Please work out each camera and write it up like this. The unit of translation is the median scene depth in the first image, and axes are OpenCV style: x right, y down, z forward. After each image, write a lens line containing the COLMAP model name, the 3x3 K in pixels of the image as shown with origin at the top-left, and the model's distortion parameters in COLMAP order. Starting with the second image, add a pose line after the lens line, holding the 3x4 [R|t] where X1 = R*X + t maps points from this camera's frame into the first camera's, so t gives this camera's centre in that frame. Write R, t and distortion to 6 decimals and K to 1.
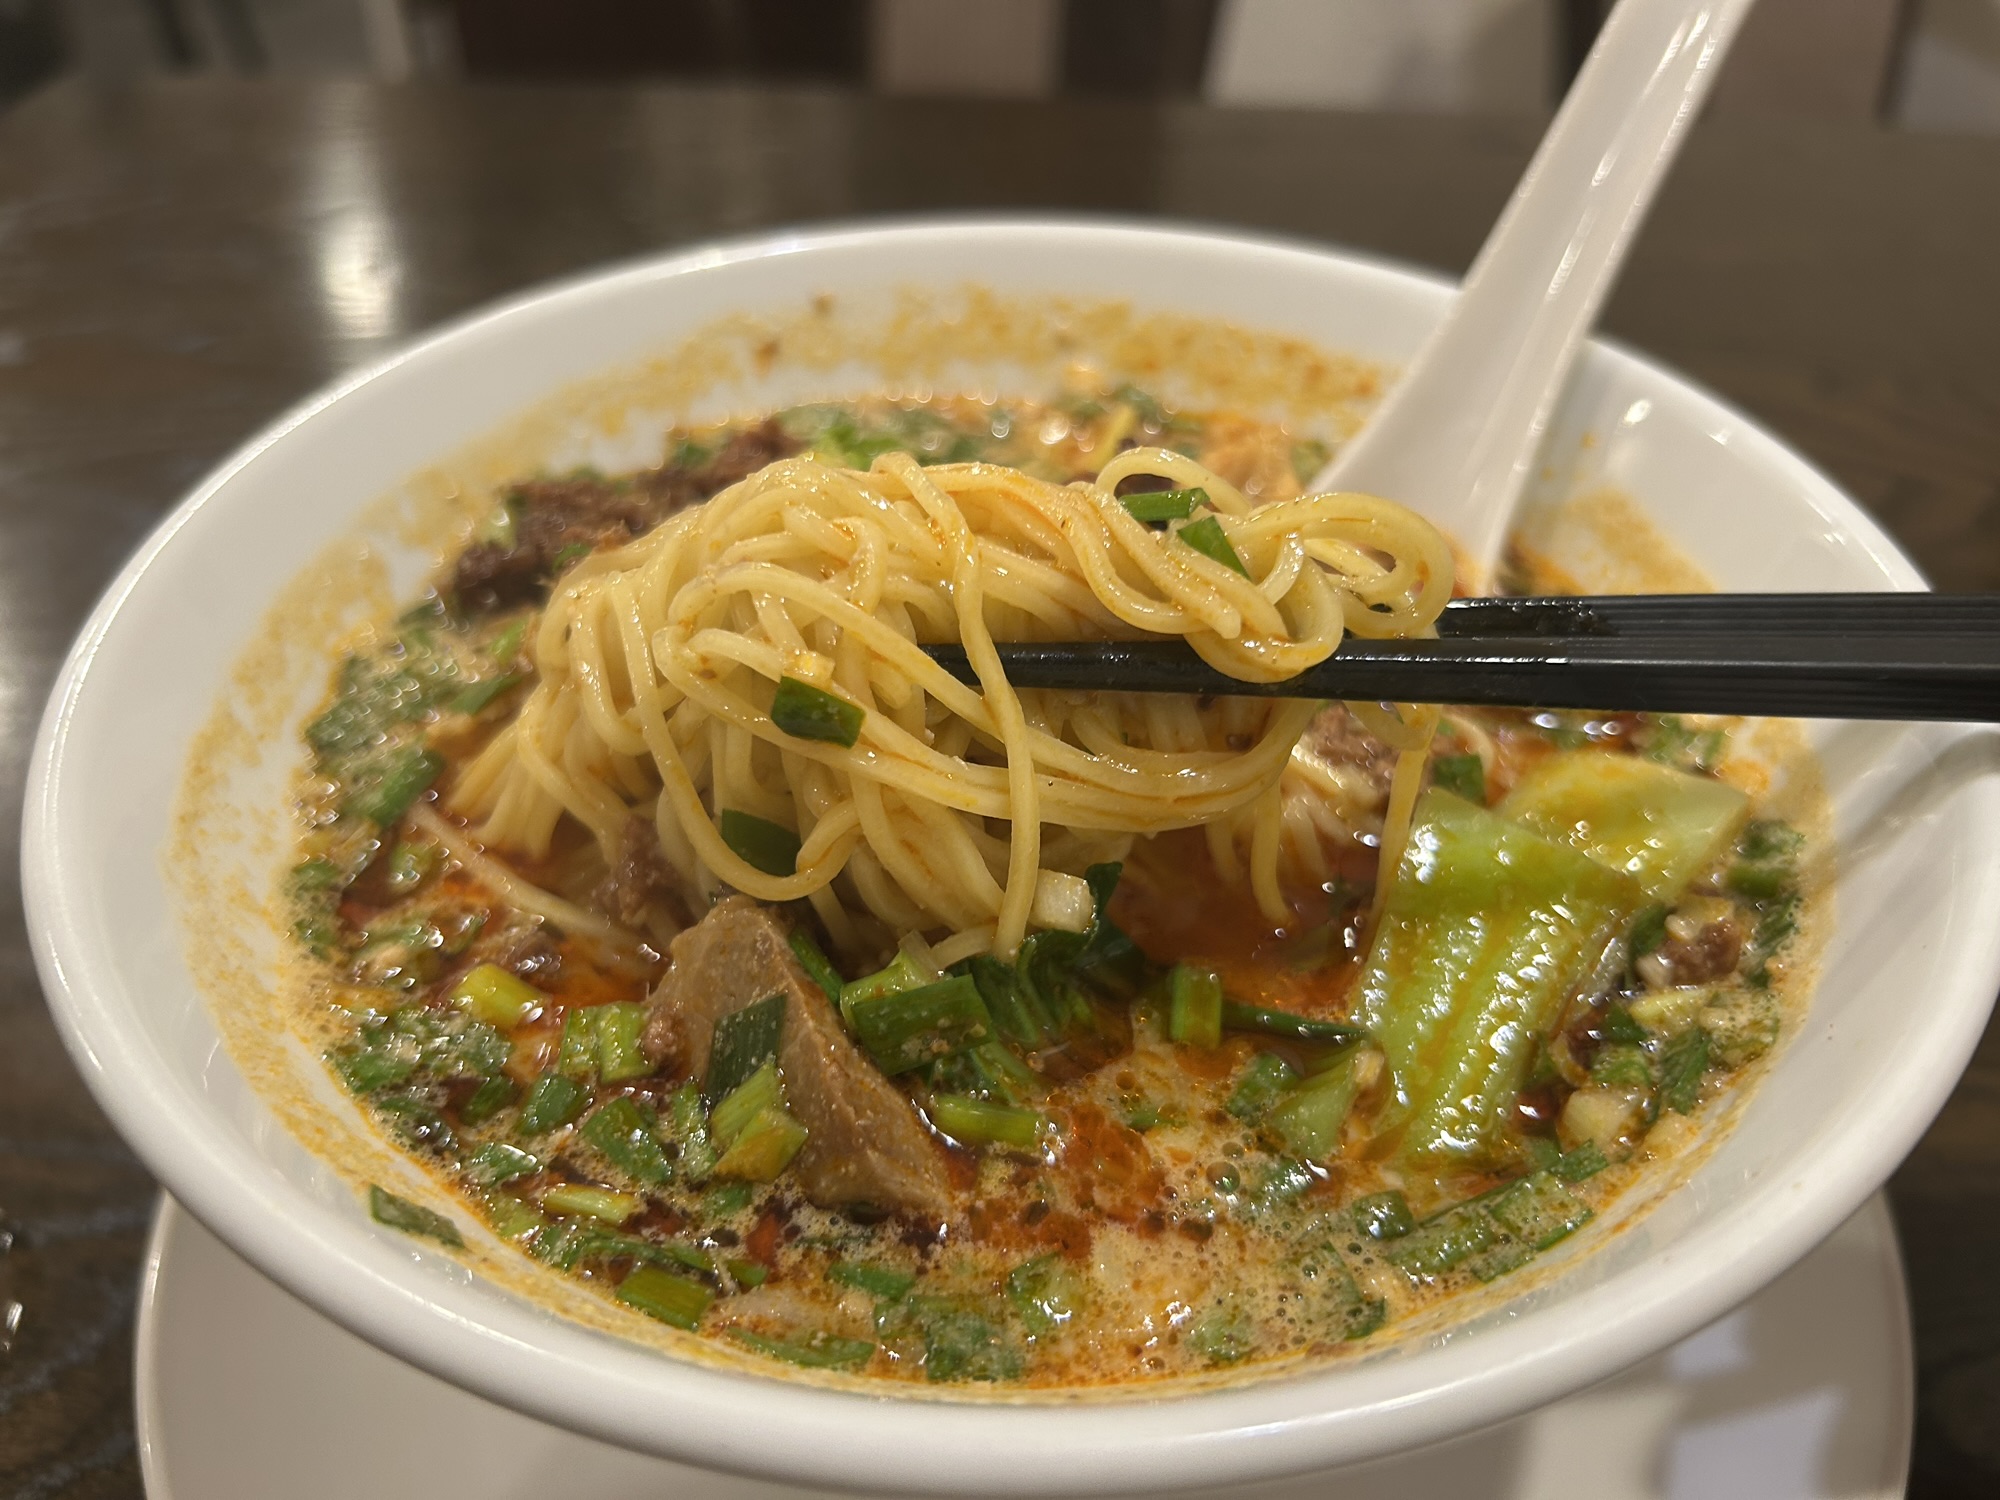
lens RADIAL K [[1525.6, 0, 1034.5], [0, 1525.6, 745.3], [0, 0, 1]] dist [-0.033297, -0.008236]
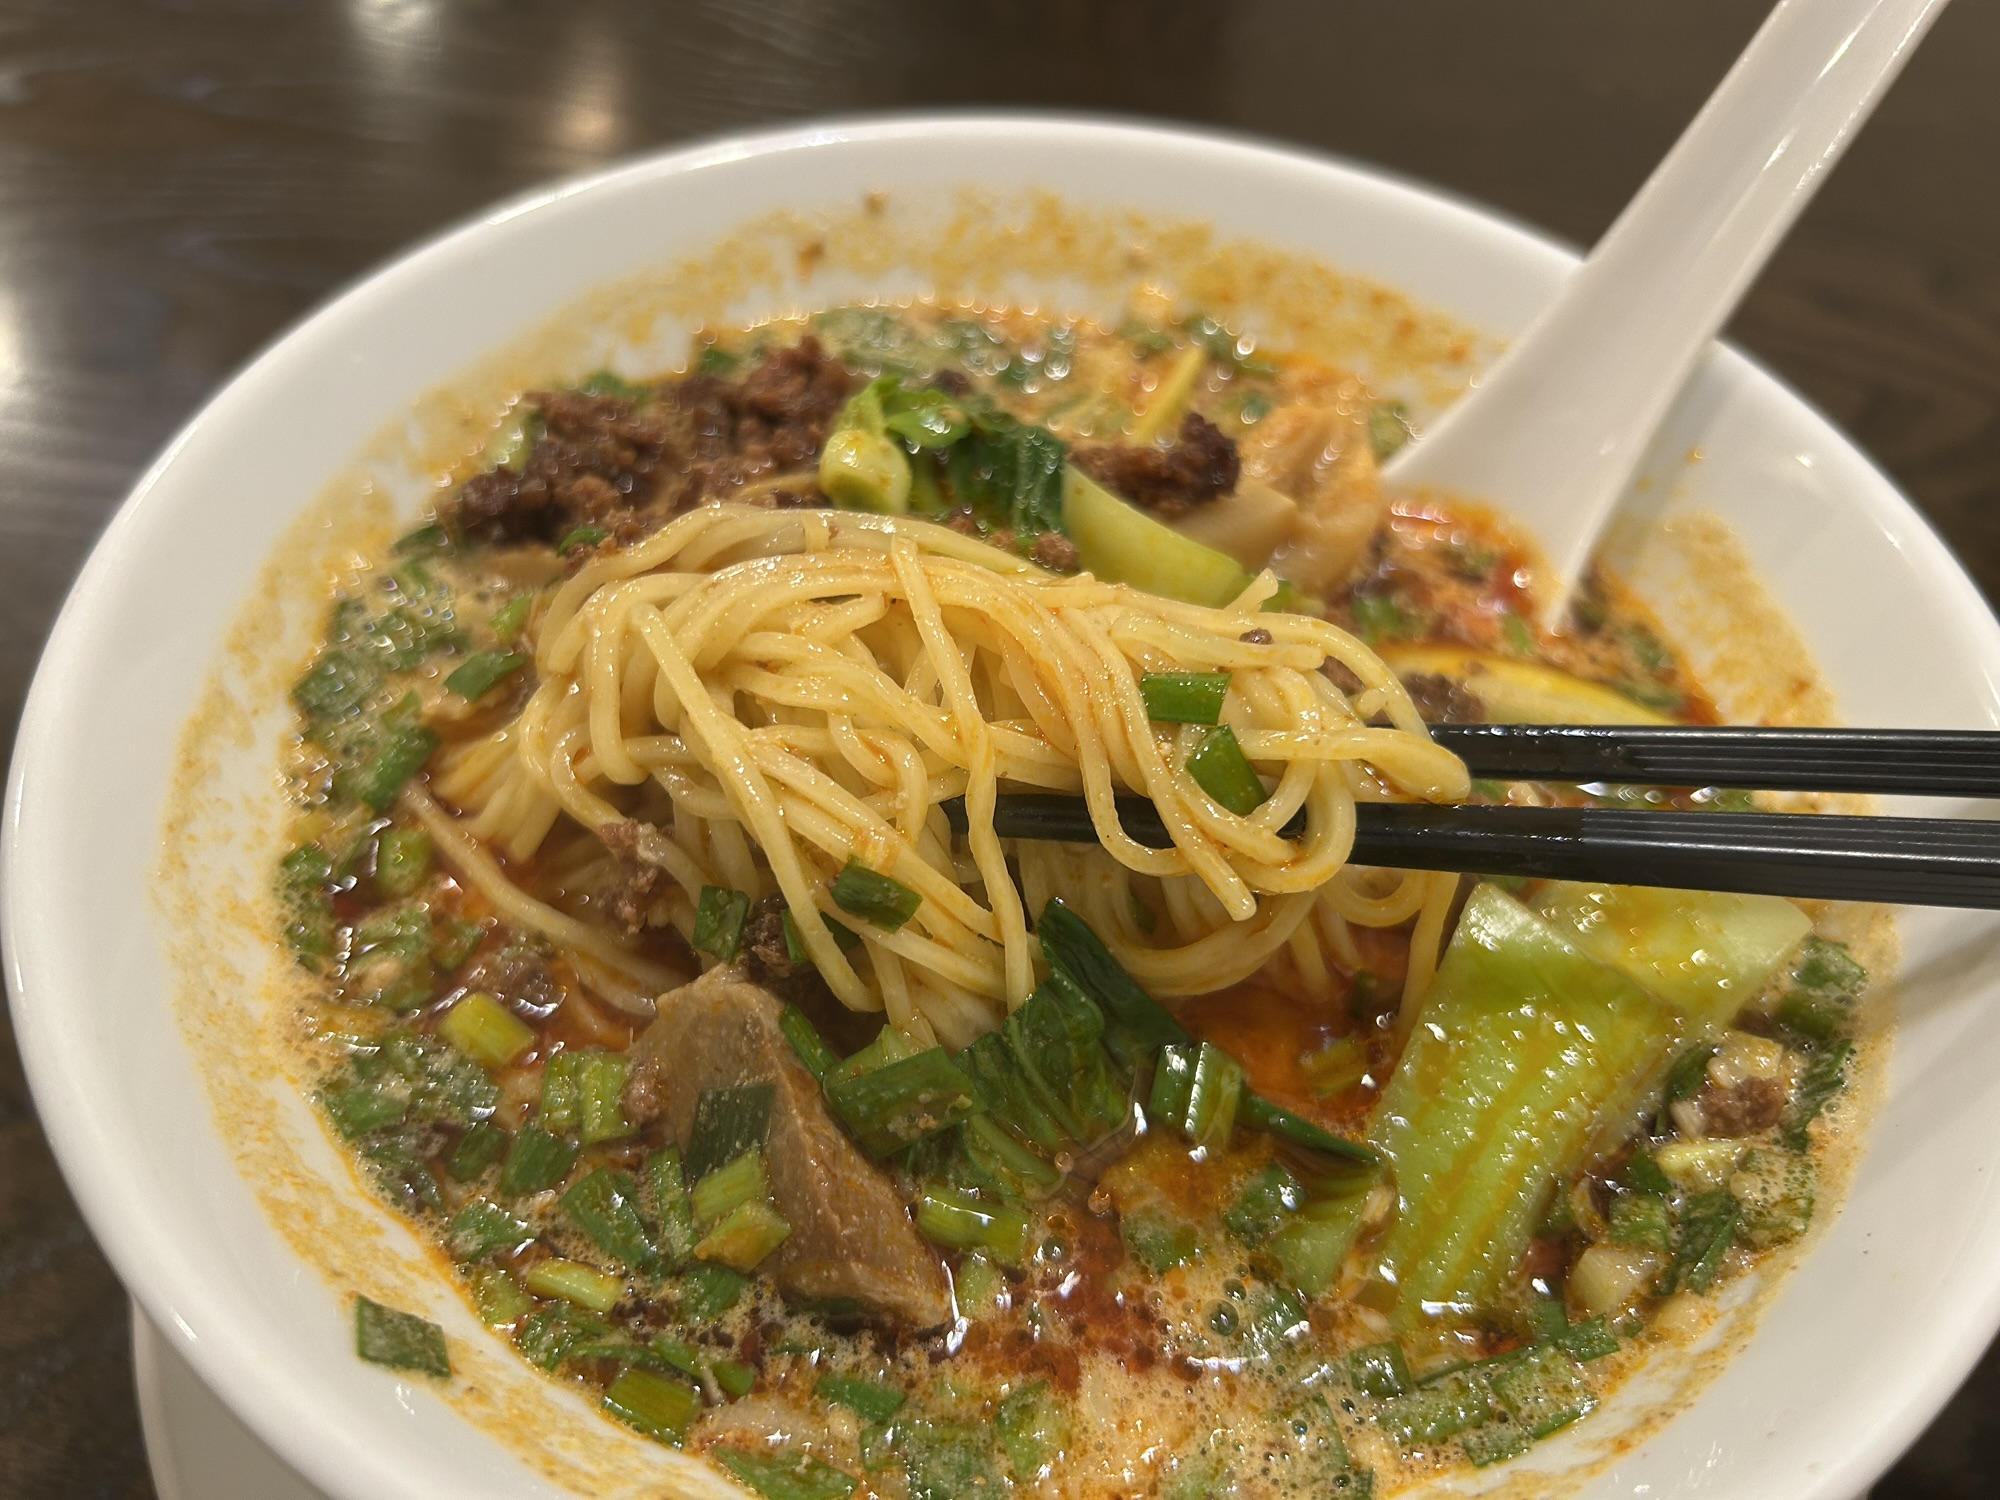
lens RADIAL K [[1513.1, 0, 1000.5], [0, 1513.1, 782.2], [0, 0, 1]] dist [-0.042414, 0.005456]
pose [[0.995453, 0.094584, -0.011242, -0.037260], [-0.091096, 0.979859, 0.177701, -0.197508], [0.027823, -0.175869, 0.984020, 0.095208]]
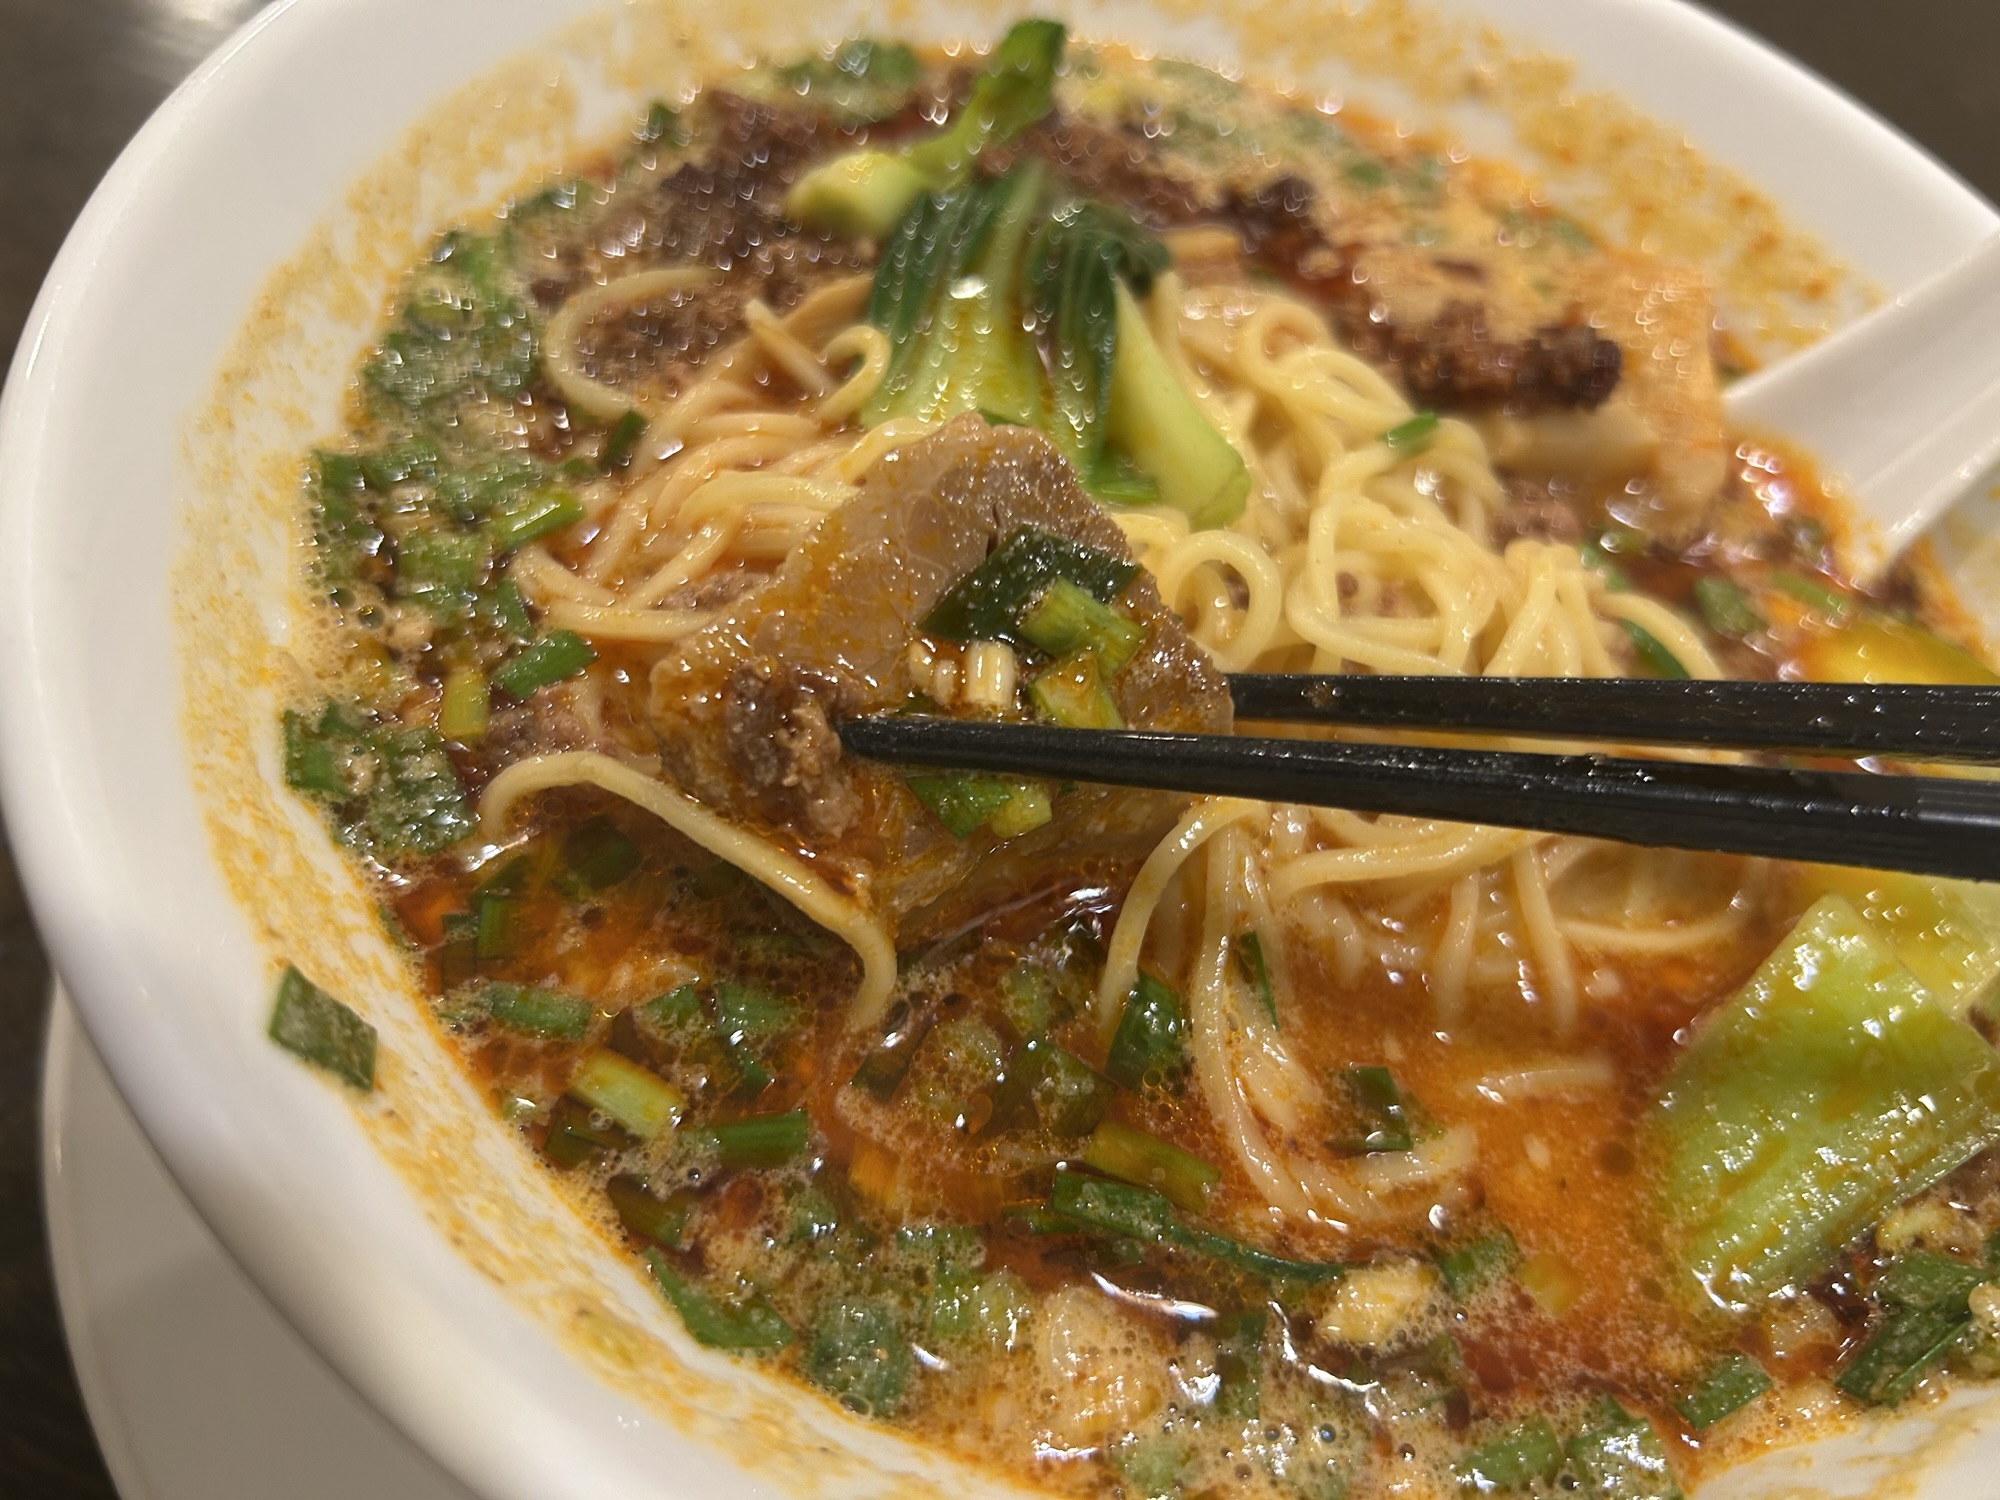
lens RADIAL K [[1565.2, 0, 1000.0], [0, 1565.2, 750.0], [0, 0, 1]] dist [0.003342, -0.081644]
pose [[0.928721, 0.367669, -0.047932, -0.075260], [-0.346524, 0.906670, 0.240565, -0.113598], [0.131906, -0.206808, 0.969449, 0.220871]]
